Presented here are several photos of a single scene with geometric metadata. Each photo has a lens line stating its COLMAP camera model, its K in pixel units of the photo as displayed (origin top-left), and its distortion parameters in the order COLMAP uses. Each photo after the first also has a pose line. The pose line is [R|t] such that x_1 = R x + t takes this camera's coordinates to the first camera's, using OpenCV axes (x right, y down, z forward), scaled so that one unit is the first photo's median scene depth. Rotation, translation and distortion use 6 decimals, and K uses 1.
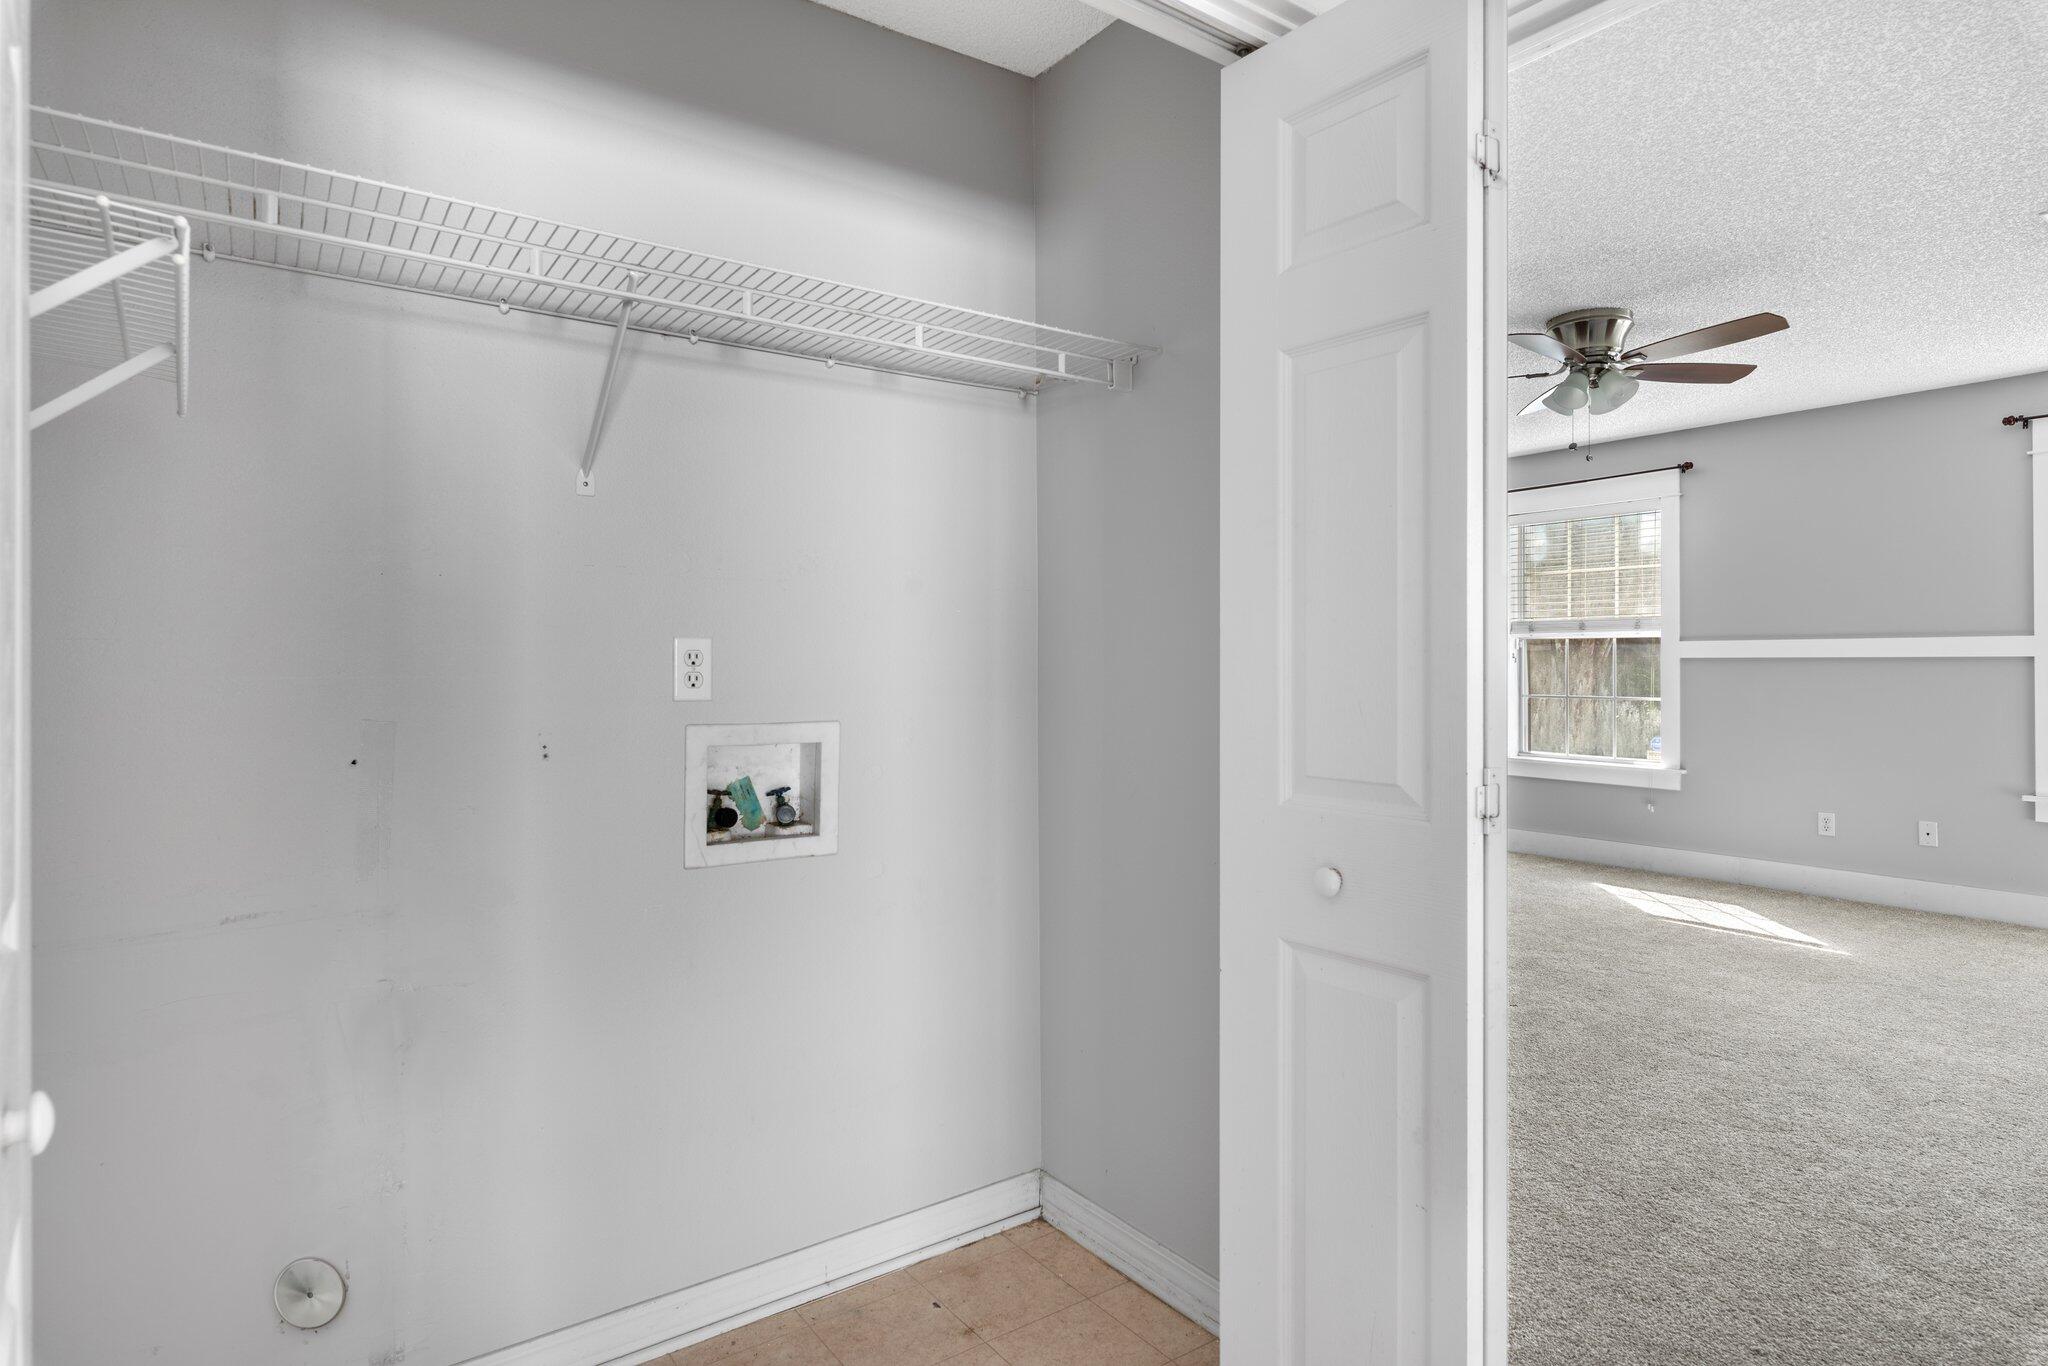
lens RADIAL K [[1092.7, 0, 1022.1], [0, 1092.7, 657.4], [0, 0, 1]] dist [-0.001748, -0.002826]
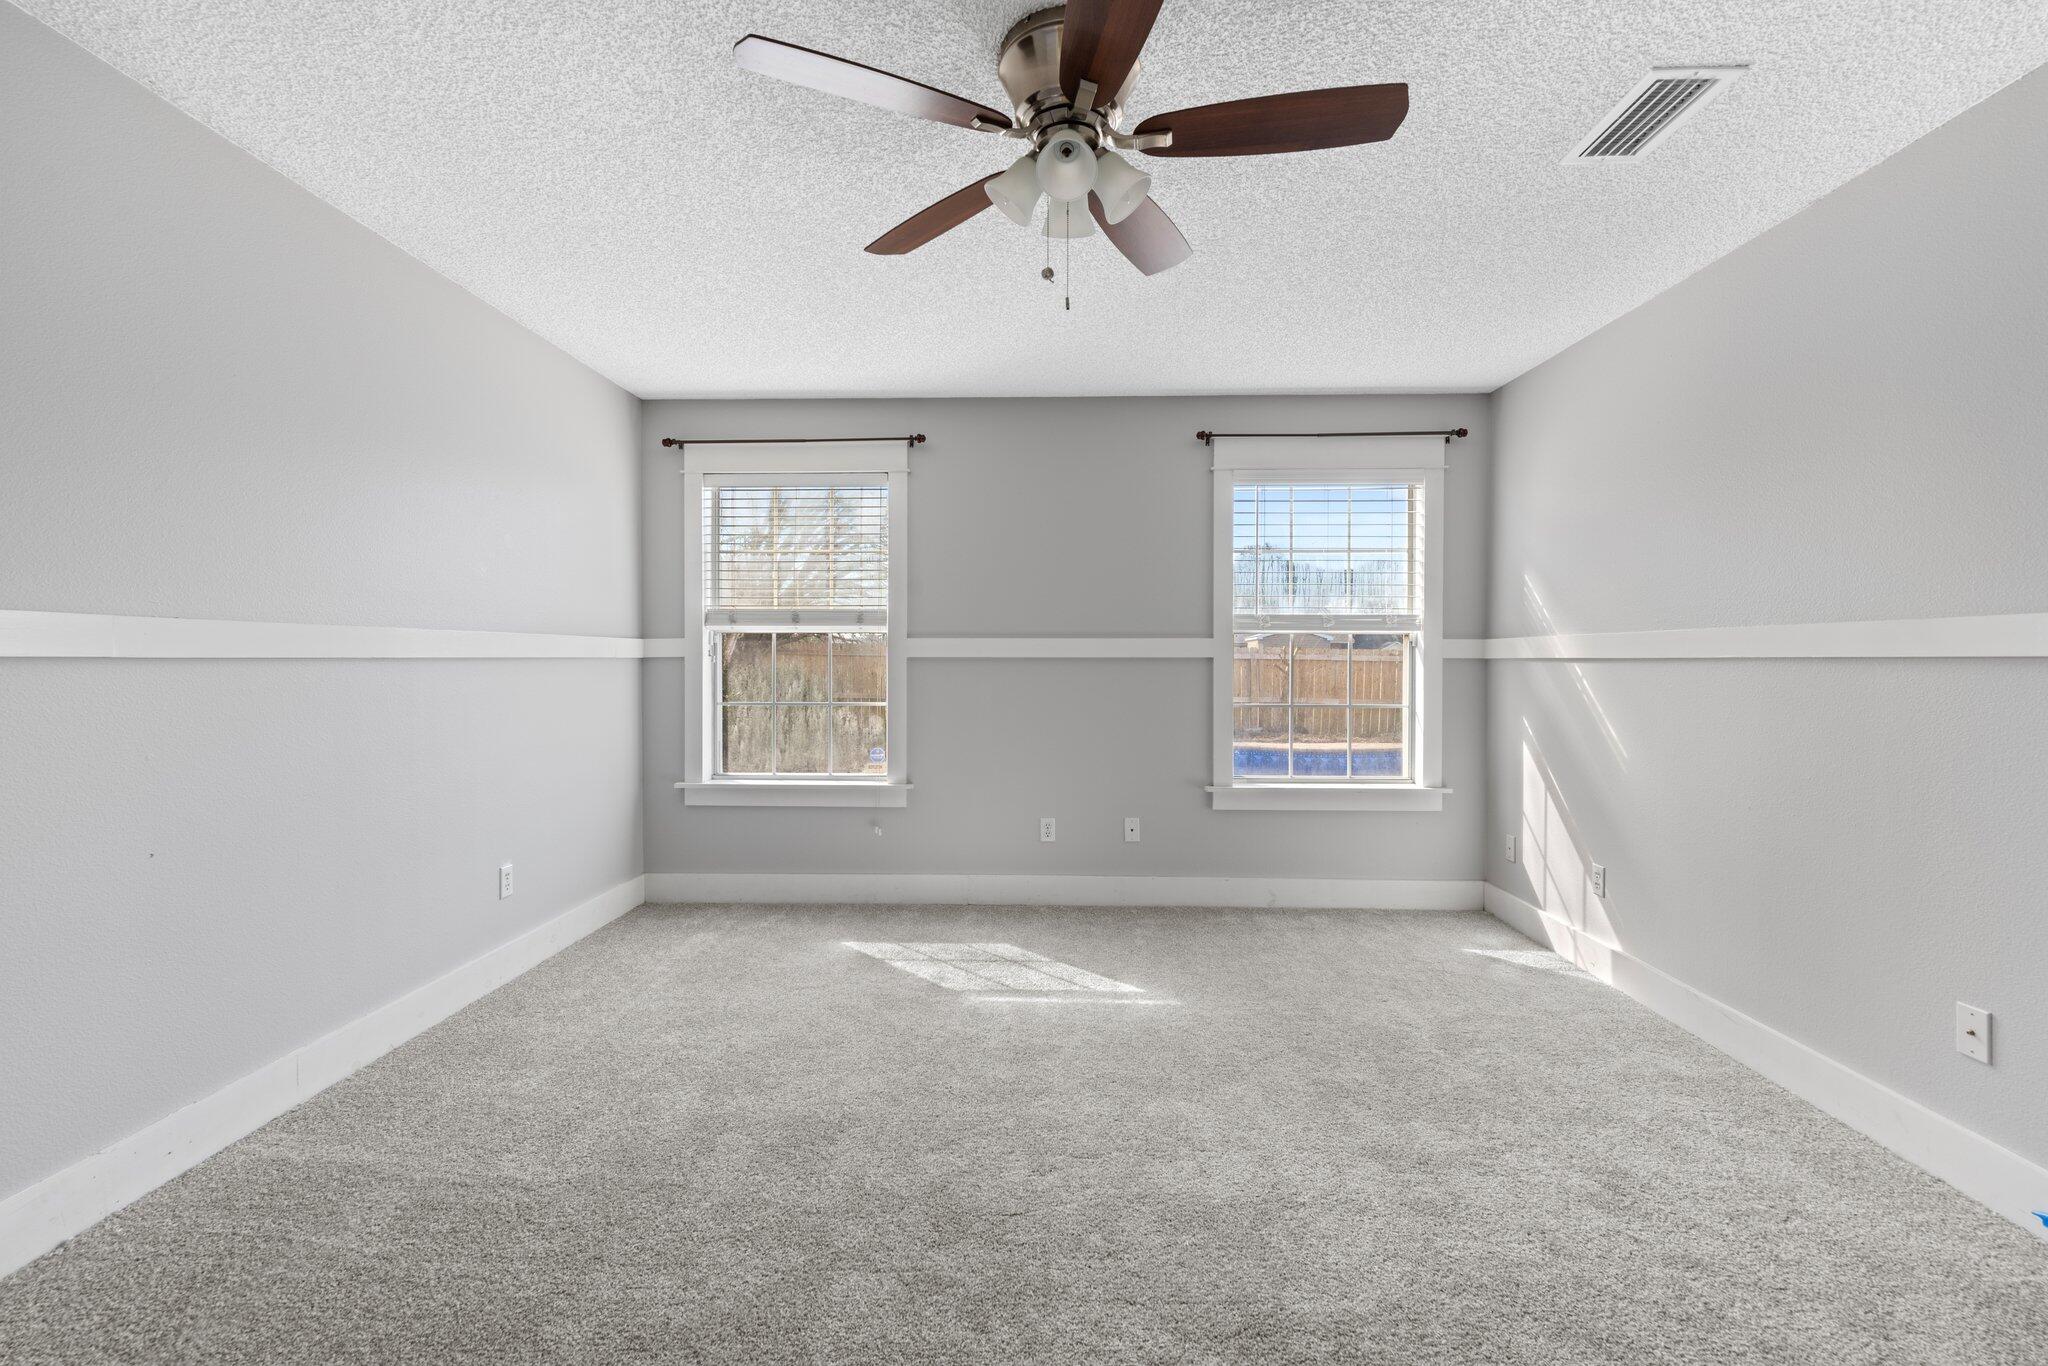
lens RADIAL K [[881.4, 0, 1026.4], [0, 881.4, 664.5], [0, 0, 1]] dist [0.000510, -0.000087]
pose [[0.608344, -0.001614, 0.793672, 0.095264], [-0.005741, 0.999963, 0.006434, 0.001363], [-0.793653, -0.008470, 0.608312, 0.481892]]
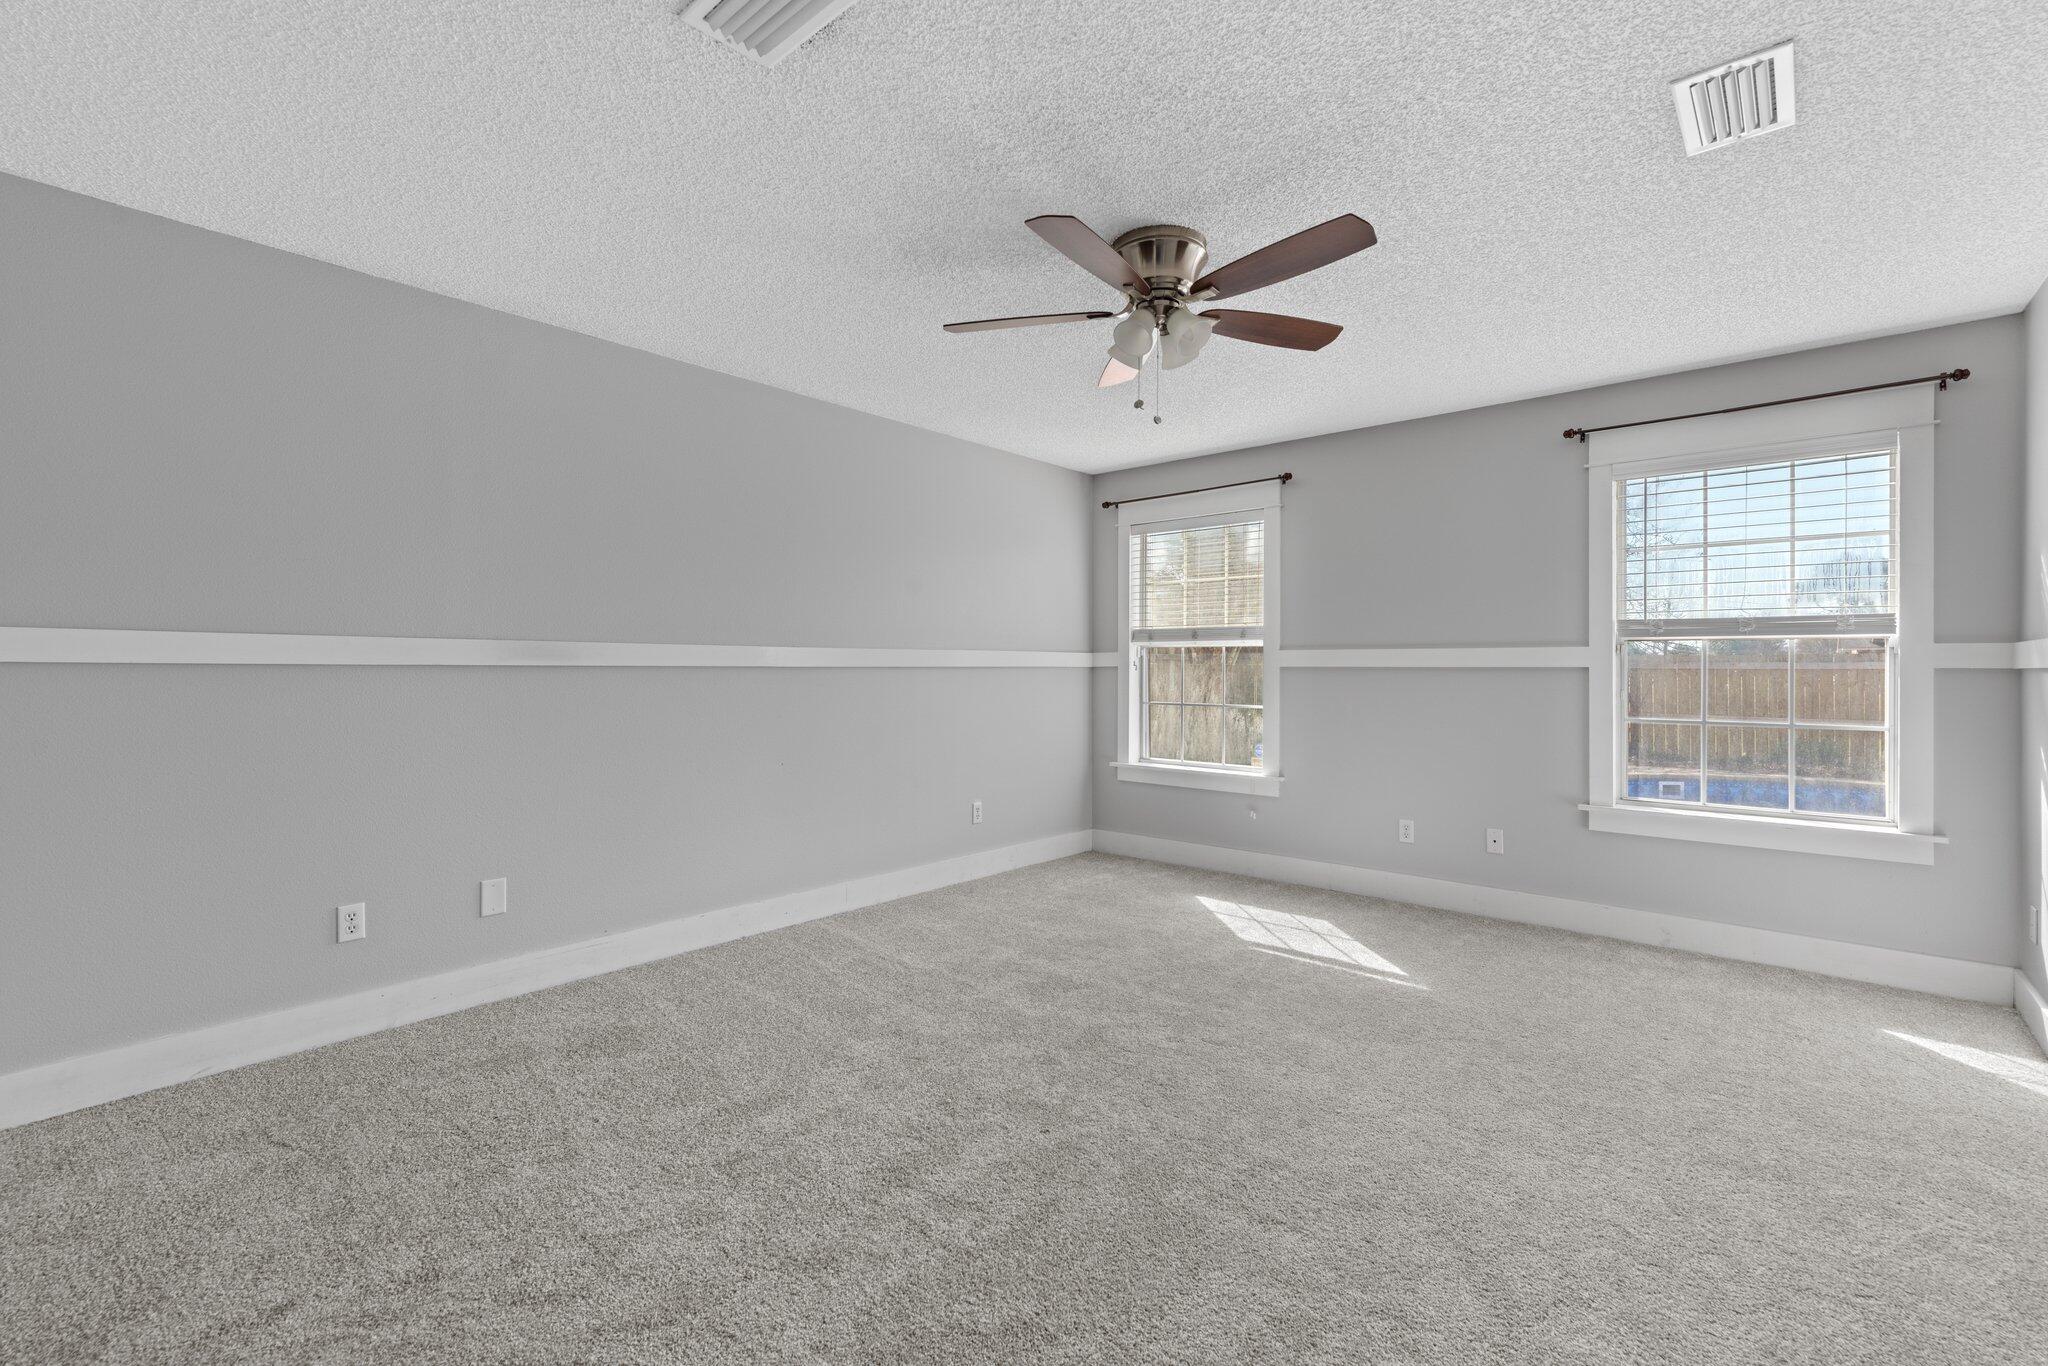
lens RADIAL K [[881.4, 0, 1026.4], [0, 881.4, 664.5], [0, 0, 1]] dist [0.000510, -0.000087]
pose [[0.972449, 0.005944, 0.233041, 0.179644], [-0.006038, 0.999982, -0.000312, 0.000160], [-0.233038, -0.001104, 0.972467, 0.253829]]
